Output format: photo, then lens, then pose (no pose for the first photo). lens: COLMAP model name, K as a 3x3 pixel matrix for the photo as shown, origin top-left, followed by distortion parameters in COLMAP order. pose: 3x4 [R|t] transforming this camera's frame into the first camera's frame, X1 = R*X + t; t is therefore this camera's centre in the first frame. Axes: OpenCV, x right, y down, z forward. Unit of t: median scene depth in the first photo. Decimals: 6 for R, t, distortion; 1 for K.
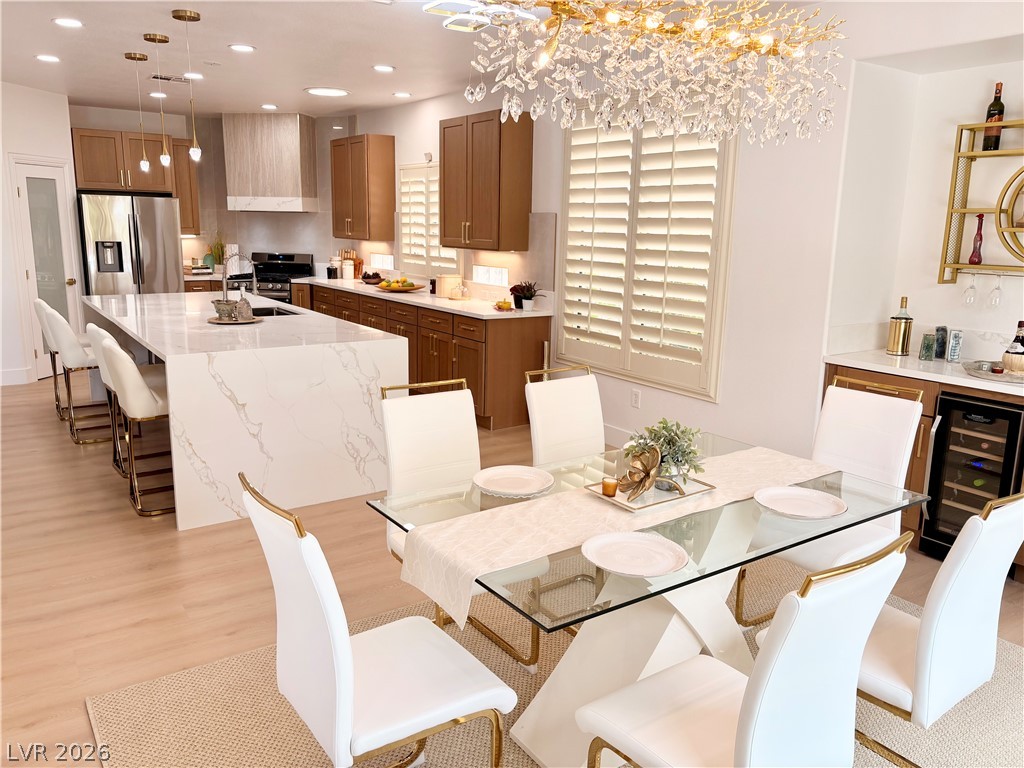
lens RADIAL K [[775.5, 0, 512.0], [0, 775.5, 384.0], [0, 0, 1]] dist [0.024271, -0.024051]
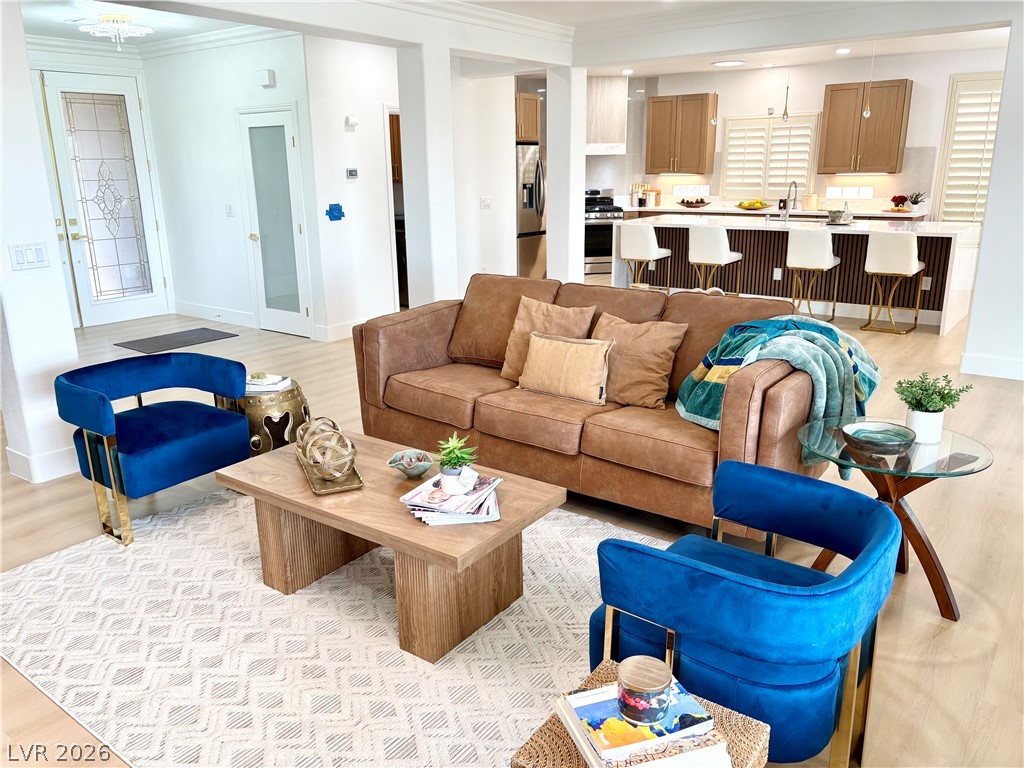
lens RADIAL K [[771.7, 0, 511.3], [0, 771.7, 372.9], [0, 0, 1]] dist [0.025793, 0.003228]
pose [[0.948828, -0.101654, 0.298986, -0.895132], [0.086911, 0.994270, 0.062238, 0.041771], [-0.303600, -0.033068, 0.952226, -0.173838]]
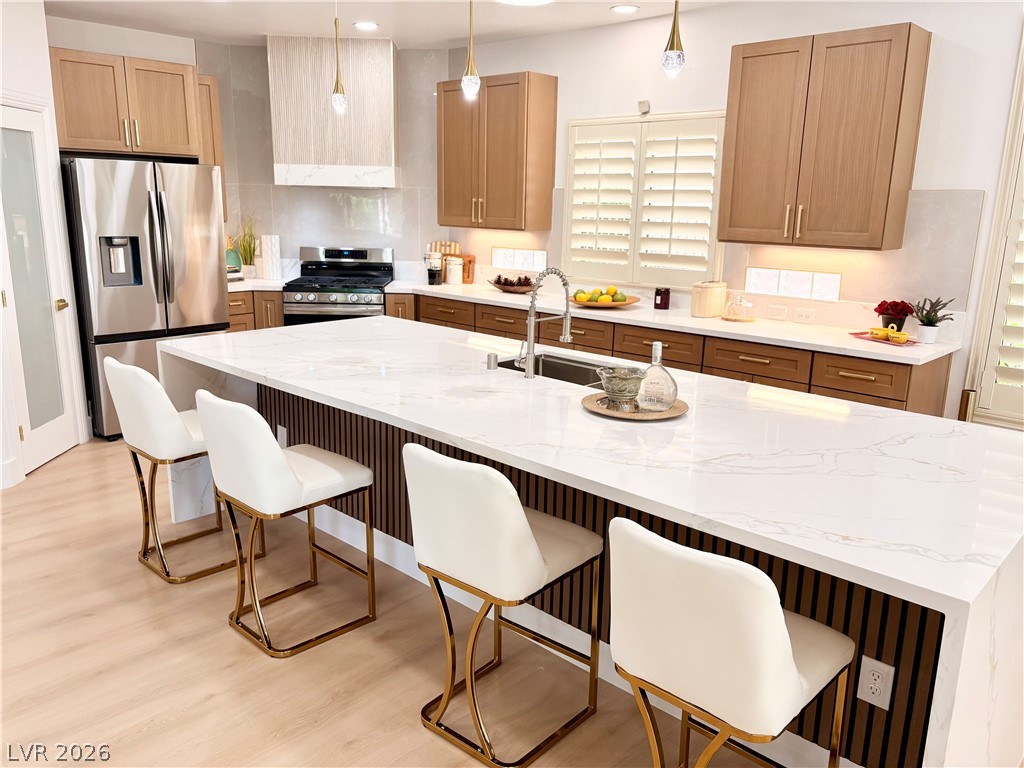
lens RADIAL K [[775.5, 0, 512.0], [0, 775.5, 384.0], [0, 0, 1]] dist [0.024271, -0.024051]
pose [[0.977161, -0.049332, 0.206694, -0.329331], [0.042919, 0.998451, 0.035400, -0.071083], [-0.208120, -0.025720, 0.977765, 0.315627]]
